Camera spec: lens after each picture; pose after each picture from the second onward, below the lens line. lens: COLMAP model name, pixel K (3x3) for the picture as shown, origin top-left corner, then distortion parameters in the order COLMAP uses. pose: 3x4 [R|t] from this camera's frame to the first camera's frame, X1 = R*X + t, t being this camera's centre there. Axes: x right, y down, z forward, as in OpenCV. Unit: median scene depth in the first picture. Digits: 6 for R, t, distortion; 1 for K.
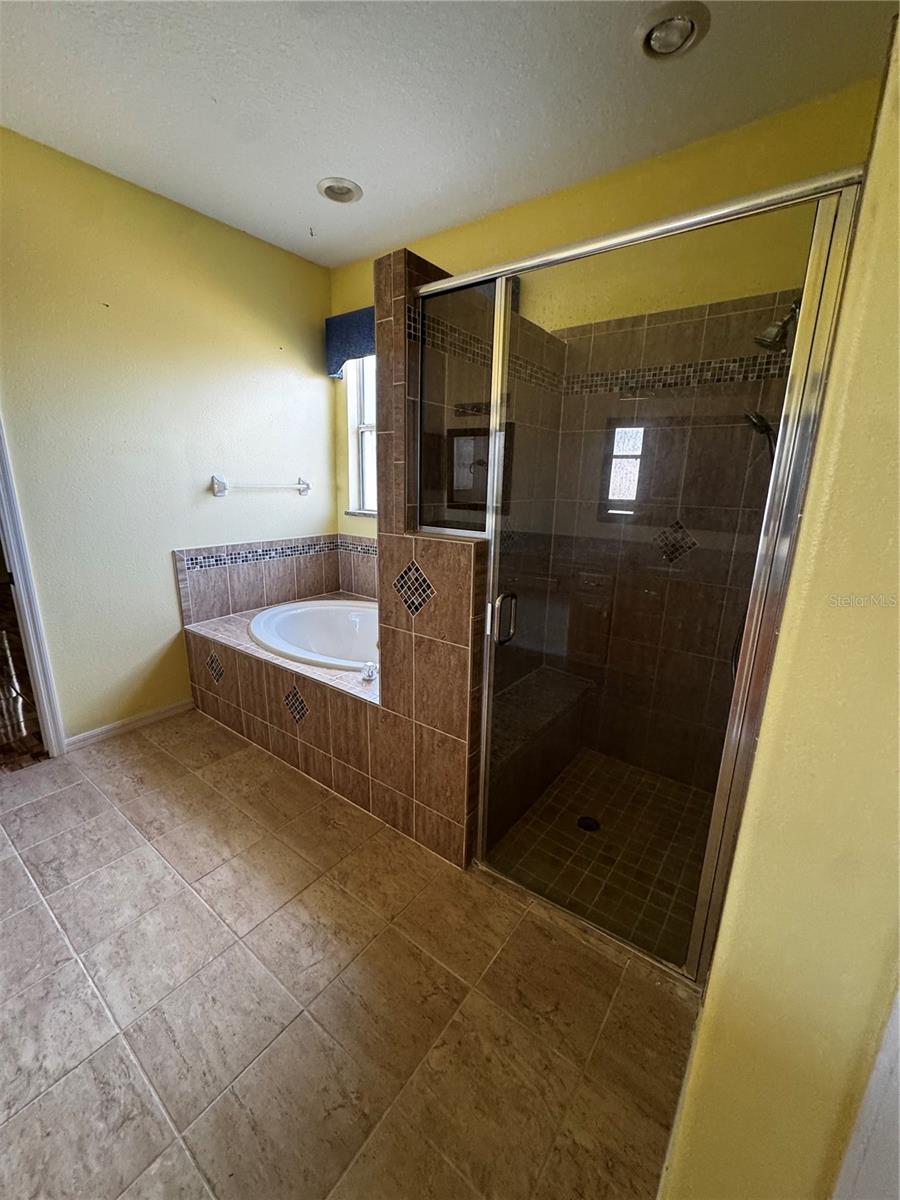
lens RADIAL K [[480.3, 0, 447.8], [0, 480.3, 599.9], [0, 0, 1]] dist [-0.001619, -0.000014]
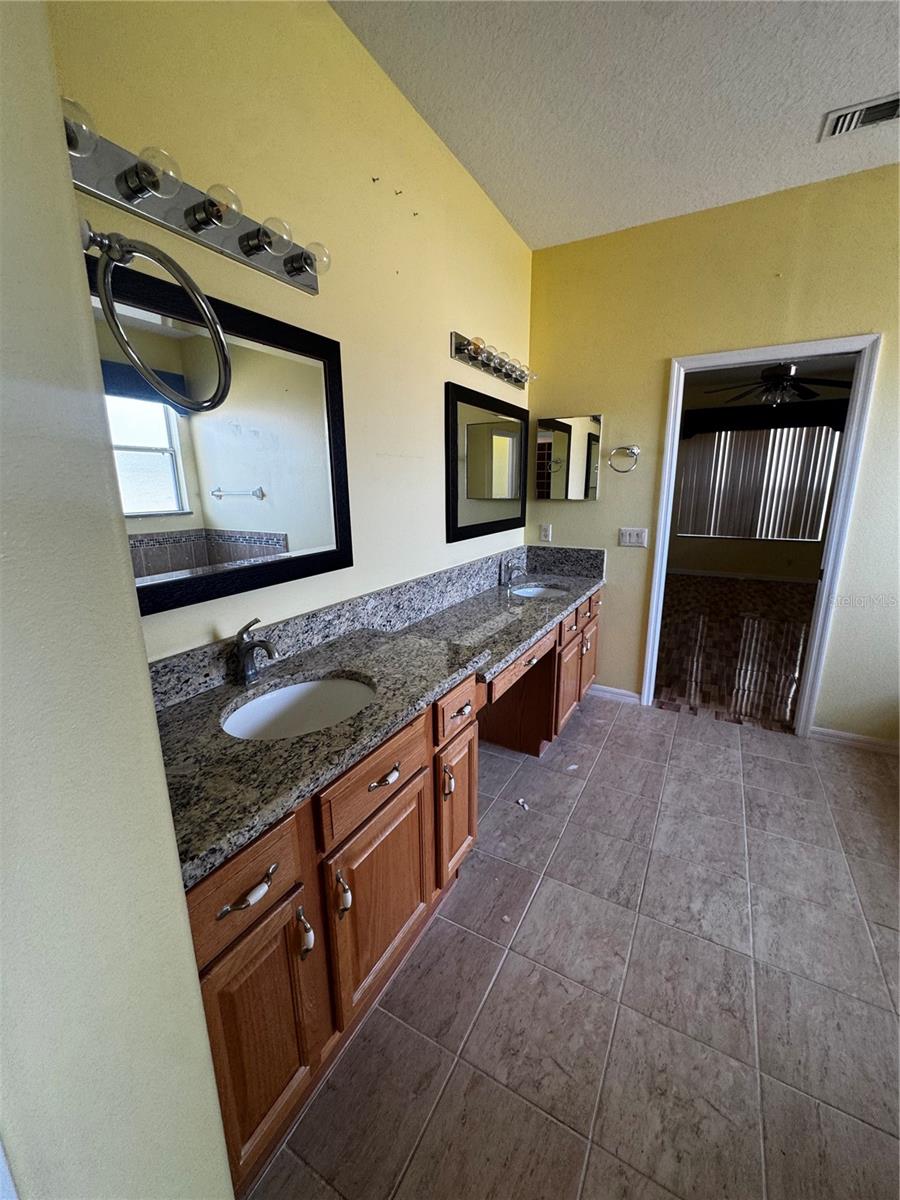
lens RADIAL K [[480.3, 0, 449.3], [0, 480.3, 599.4], [0, 0, 1]] dist [-0.001619, -0.000014]
pose [[0.140989, 0.212553, -0.966925, 0.112411], [-0.233072, 0.956355, 0.176245, 0.021585], [0.962185, 0.200514, 0.184376, -0.075098]]
